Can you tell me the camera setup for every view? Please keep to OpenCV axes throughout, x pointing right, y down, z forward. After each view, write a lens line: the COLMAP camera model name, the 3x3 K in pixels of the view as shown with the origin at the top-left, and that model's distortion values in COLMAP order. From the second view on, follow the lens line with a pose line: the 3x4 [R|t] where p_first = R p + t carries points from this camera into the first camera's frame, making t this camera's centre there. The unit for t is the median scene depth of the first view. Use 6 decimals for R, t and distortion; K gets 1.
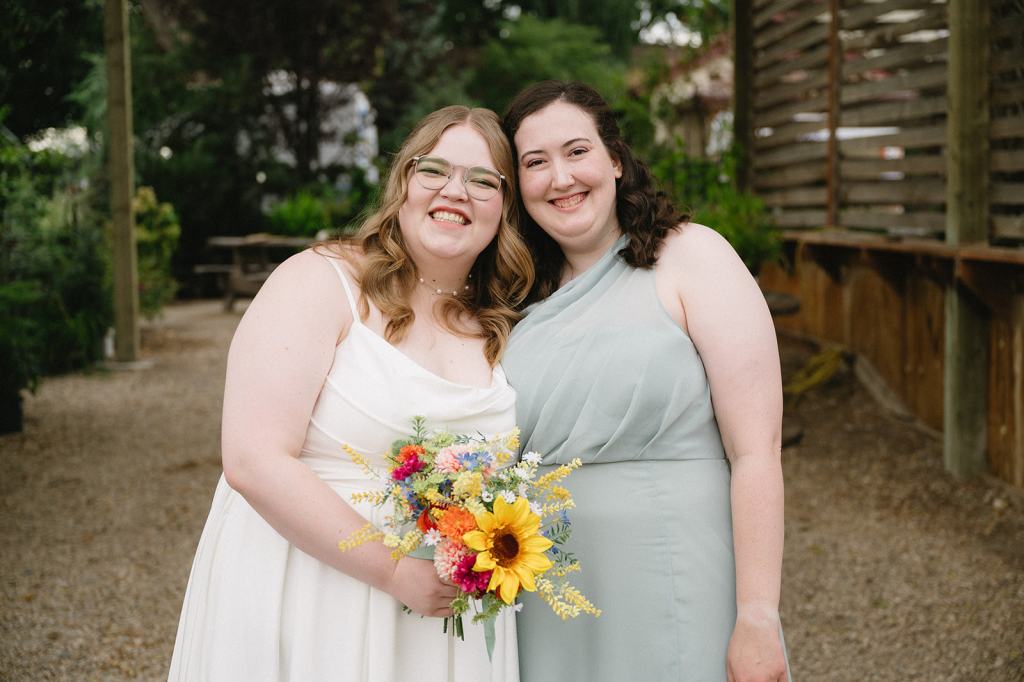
lens RADIAL K [[1521.0, 0, 512.0], [0, 1521.0, 341.0], [0, 0, 1]] dist [0.032582, -0.012264]
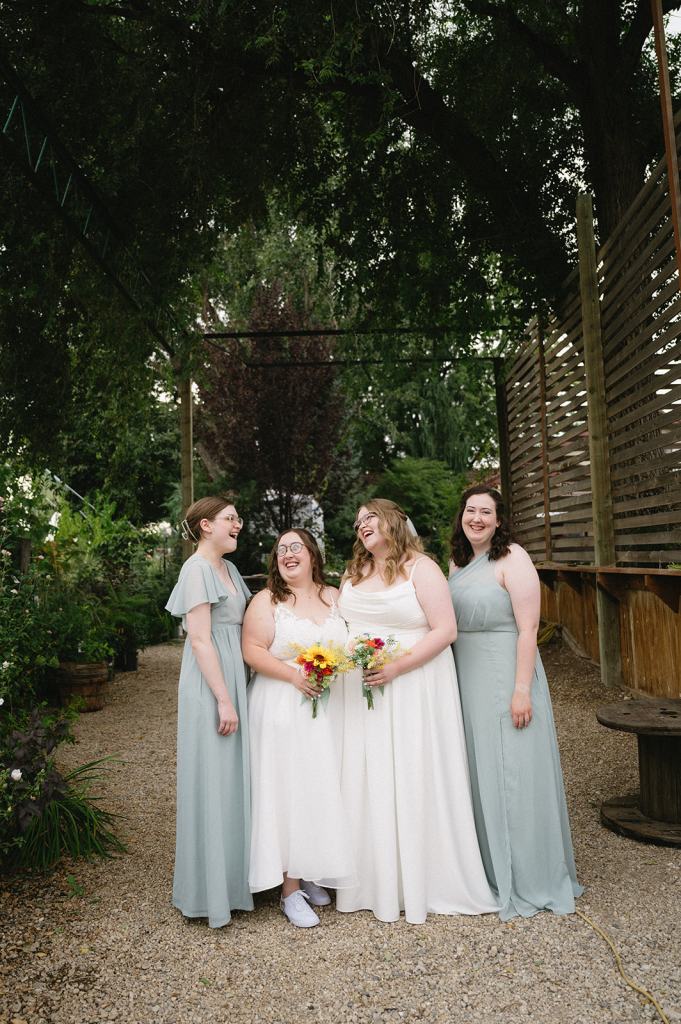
lens RADIAL K [[888.1, 0, 340.5], [0, 888.1, 512.0], [0, 0, 1]] dist [-0.003009, -0.004820]
pose [[0.996524, -0.021502, -0.080485, 0.039546], [0.009479, 0.989109, -0.146882, 0.026802], [0.082766, 0.145609, 0.985874, -0.143573]]
